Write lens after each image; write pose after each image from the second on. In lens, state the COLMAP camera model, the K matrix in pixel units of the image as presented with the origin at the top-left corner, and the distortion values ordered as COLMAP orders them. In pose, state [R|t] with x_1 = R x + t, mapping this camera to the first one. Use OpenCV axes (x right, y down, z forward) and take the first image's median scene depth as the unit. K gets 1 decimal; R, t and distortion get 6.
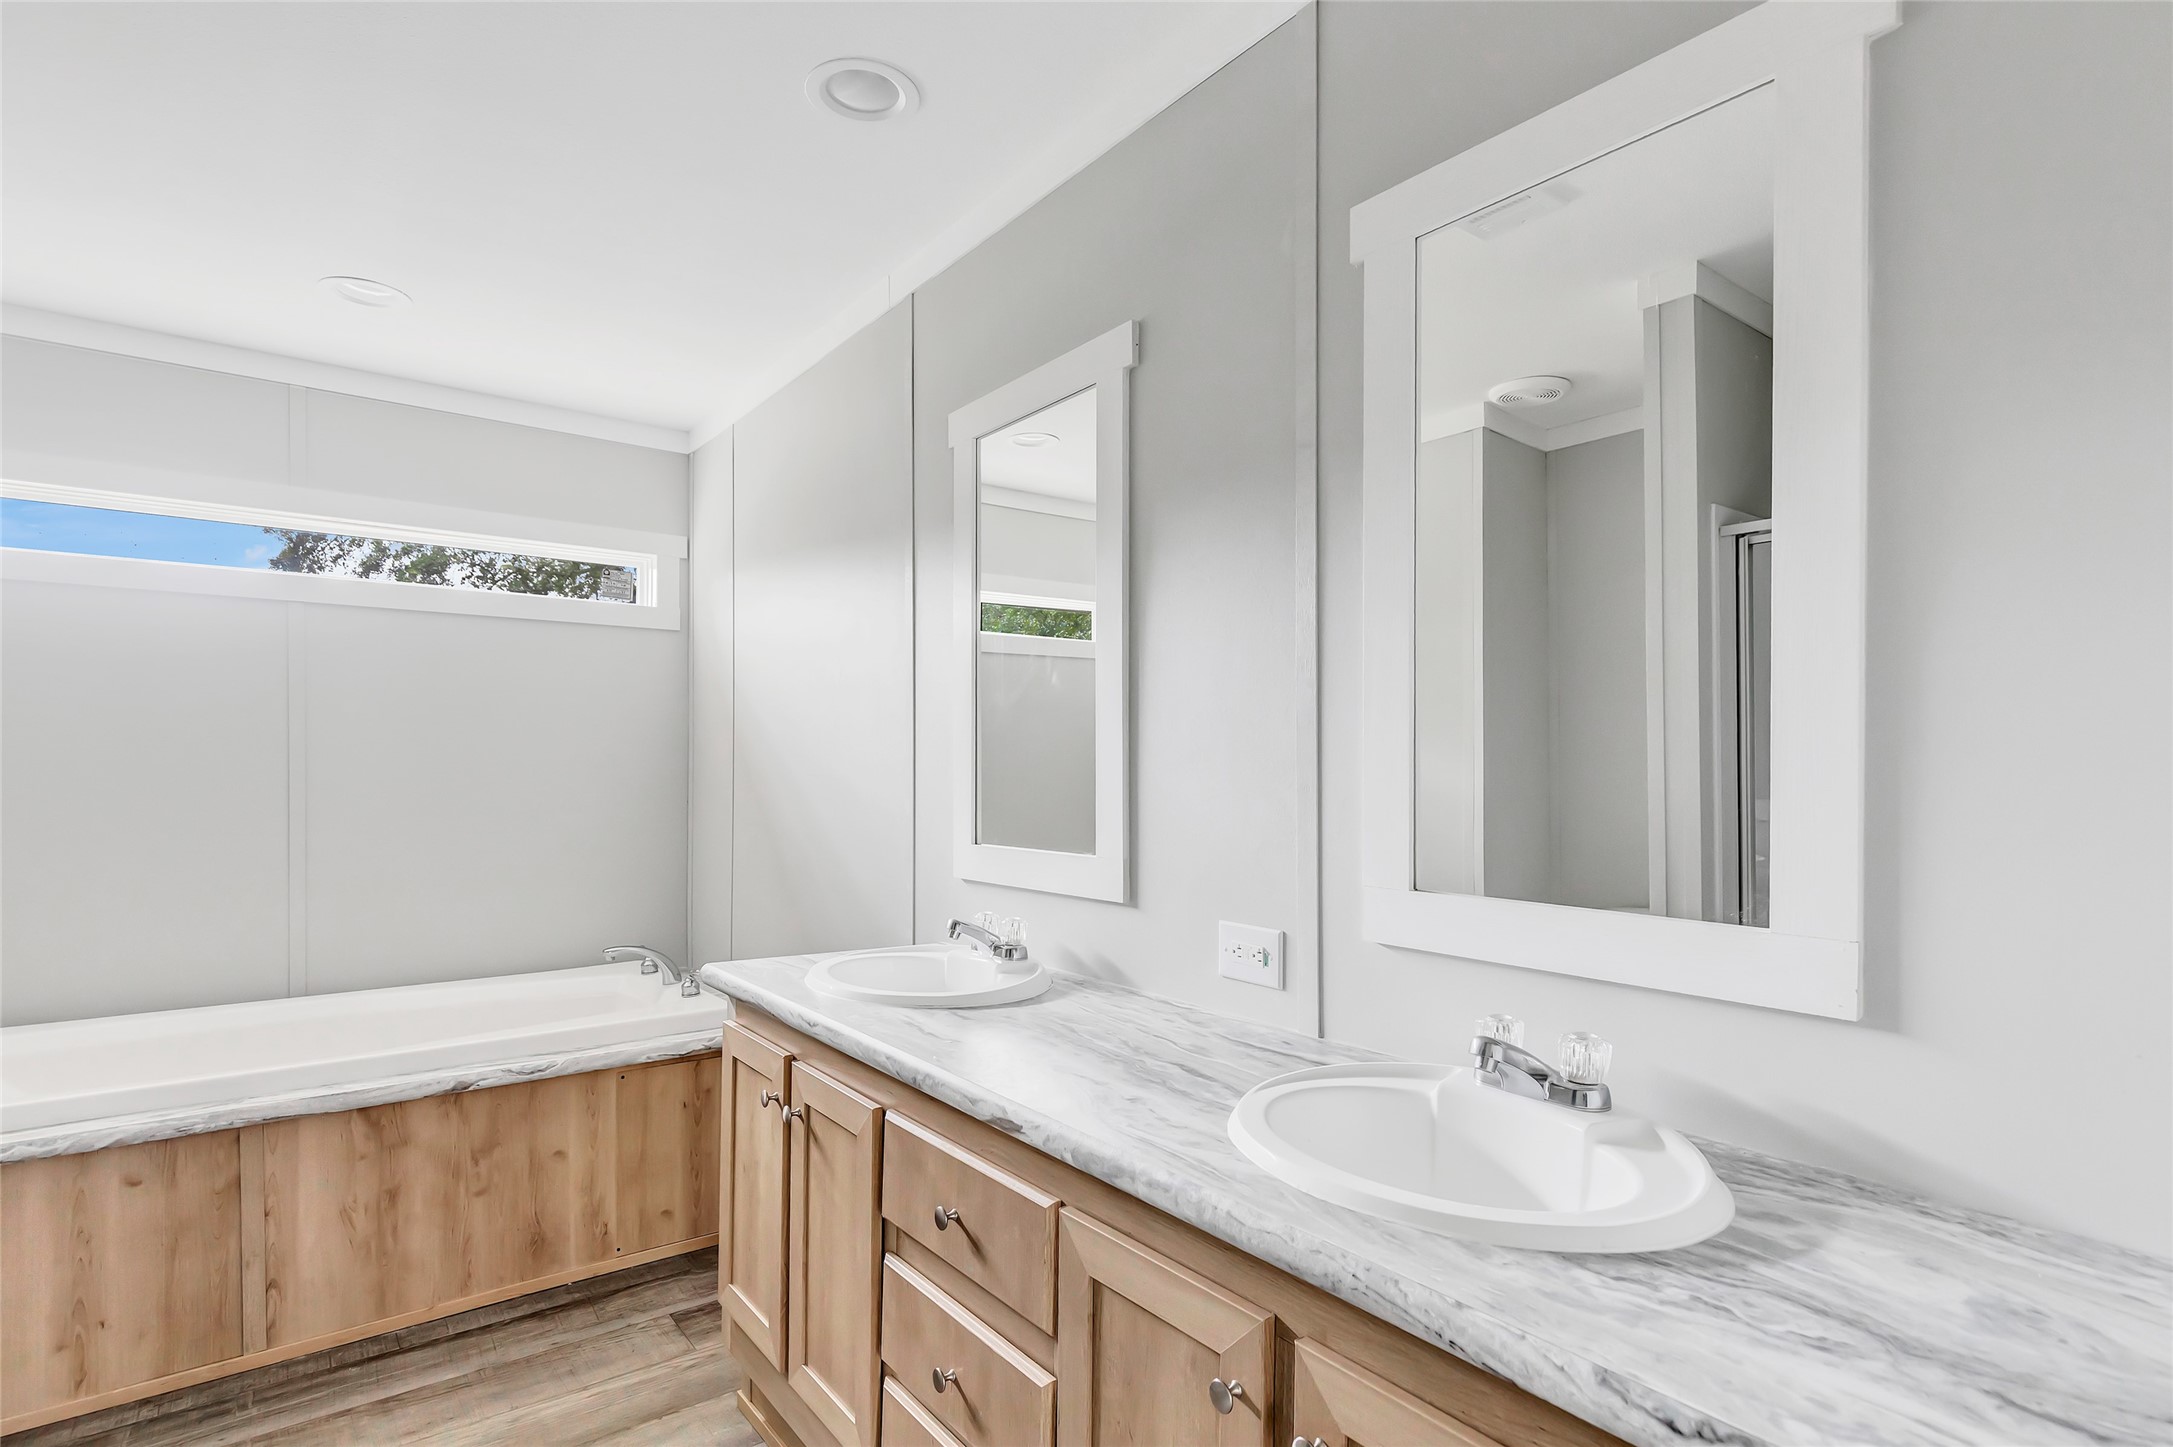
lens RADIAL K [[1077.4, 0, 1067.4], [0, 1077.4, 768.9], [0, 0, 1]] dist [-0.001893, 0.000847]
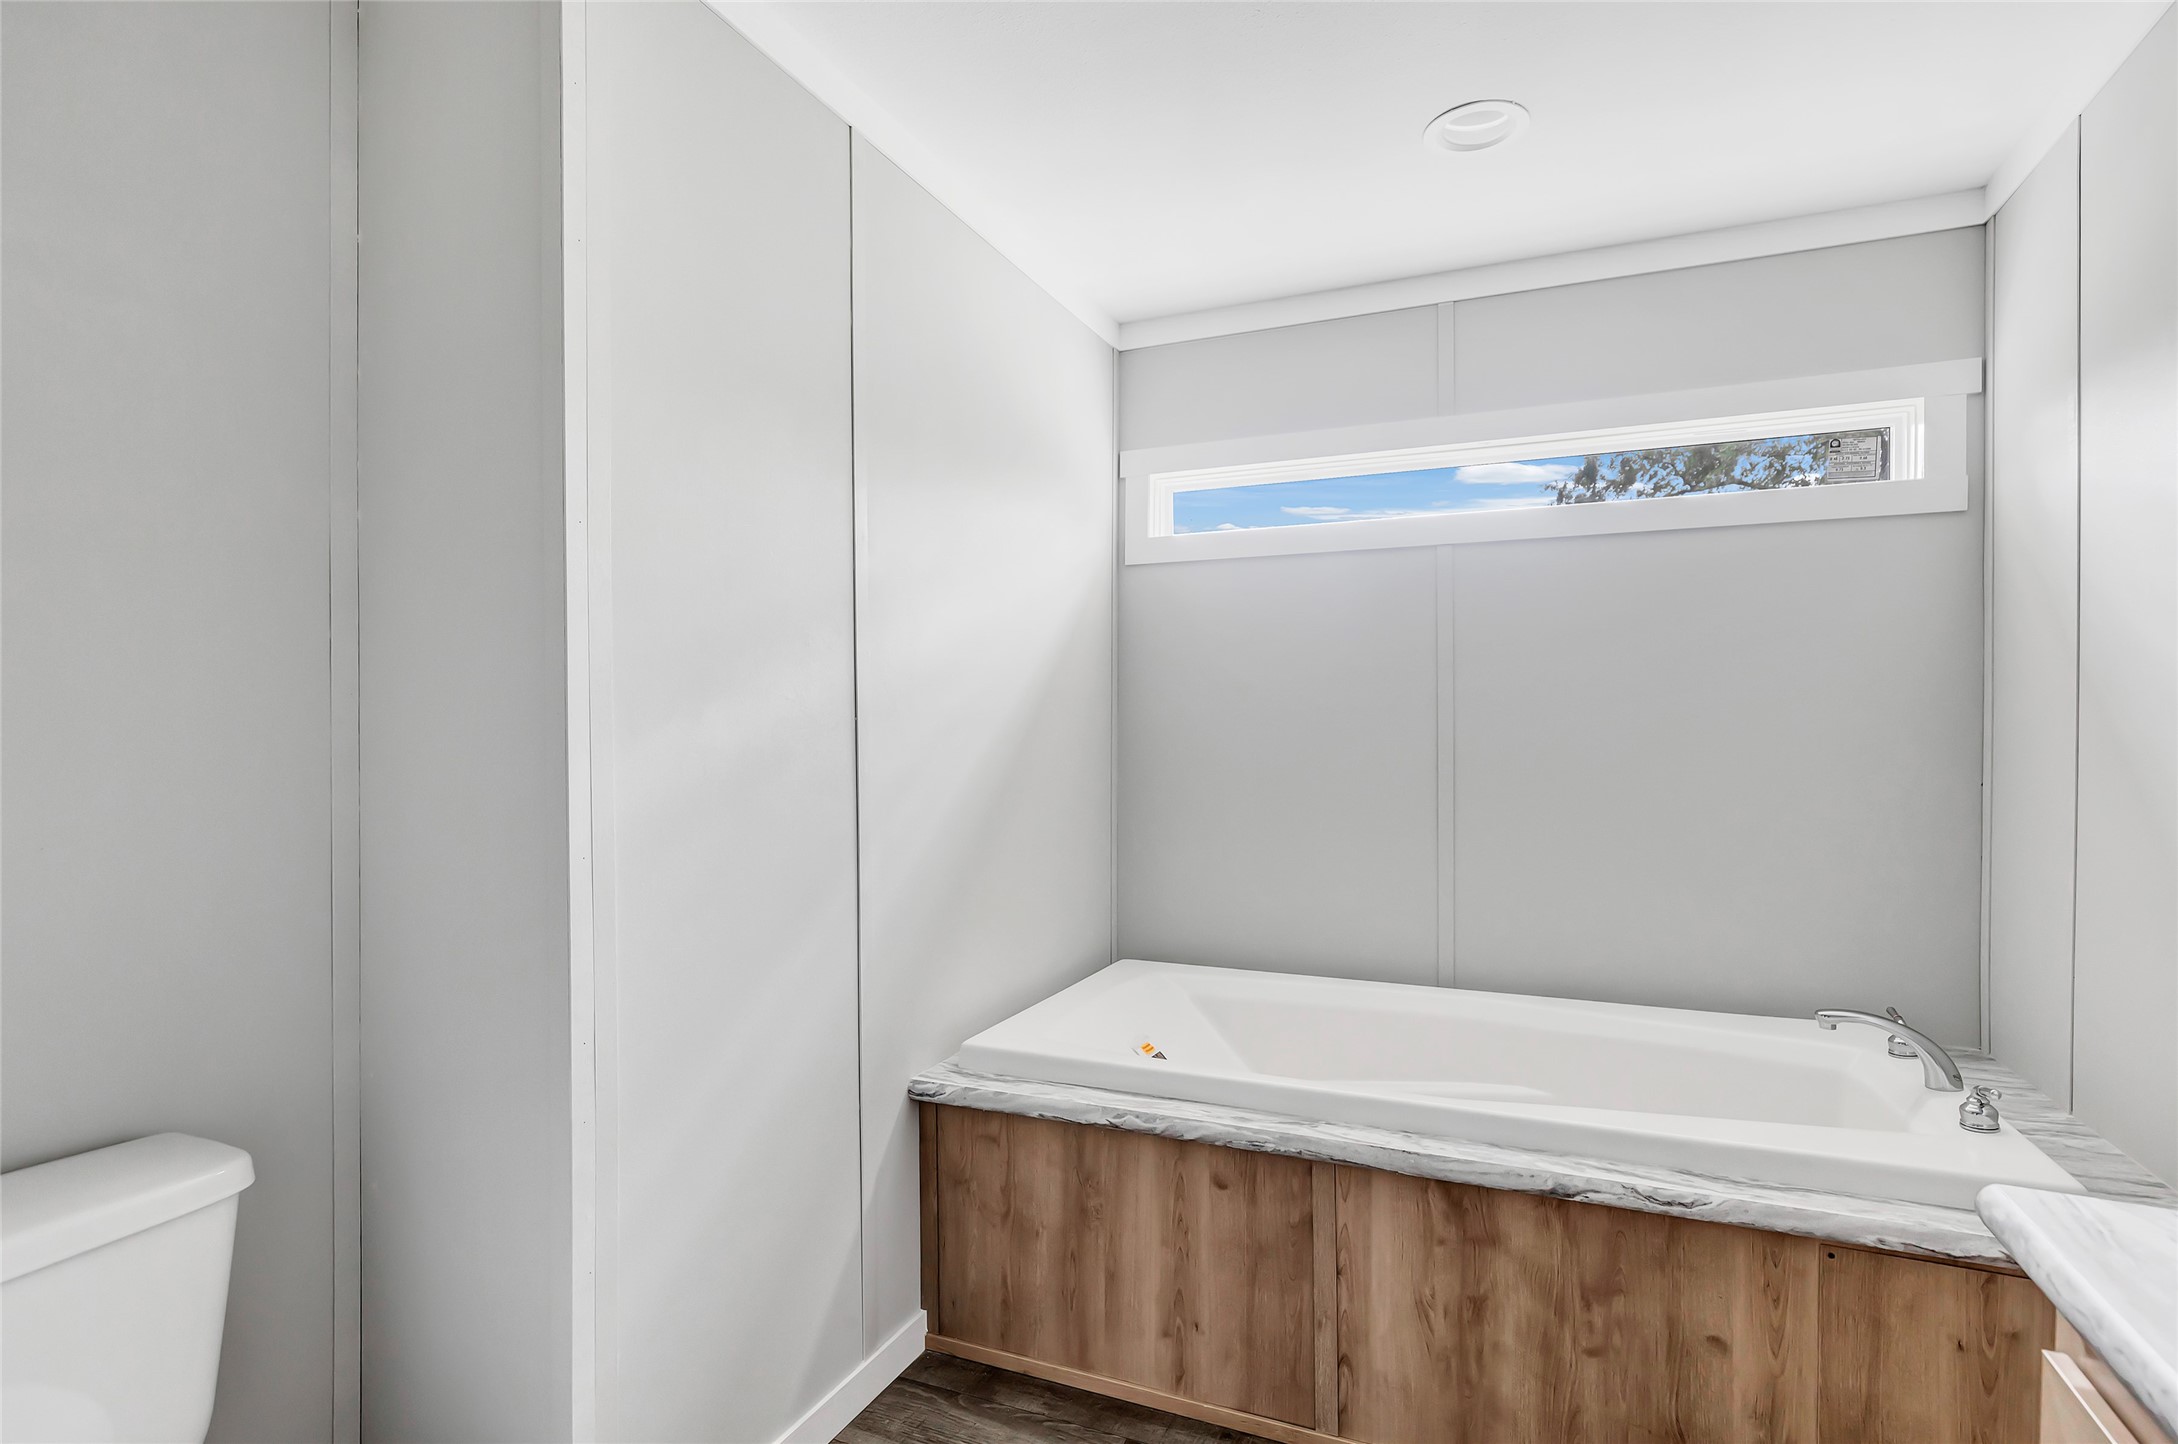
lens RADIAL K [[1079.9, 0, 1085.8], [0, 1079.9, 733.9], [0, 0, 1]] dist [-0.001893, 0.000847]
pose [[0.503520, 0.003822, -0.863975, -0.124158], [-0.000215, 0.999991, 0.004299, -0.000400], [0.863984, -0.001979, 0.503516, 0.396734]]
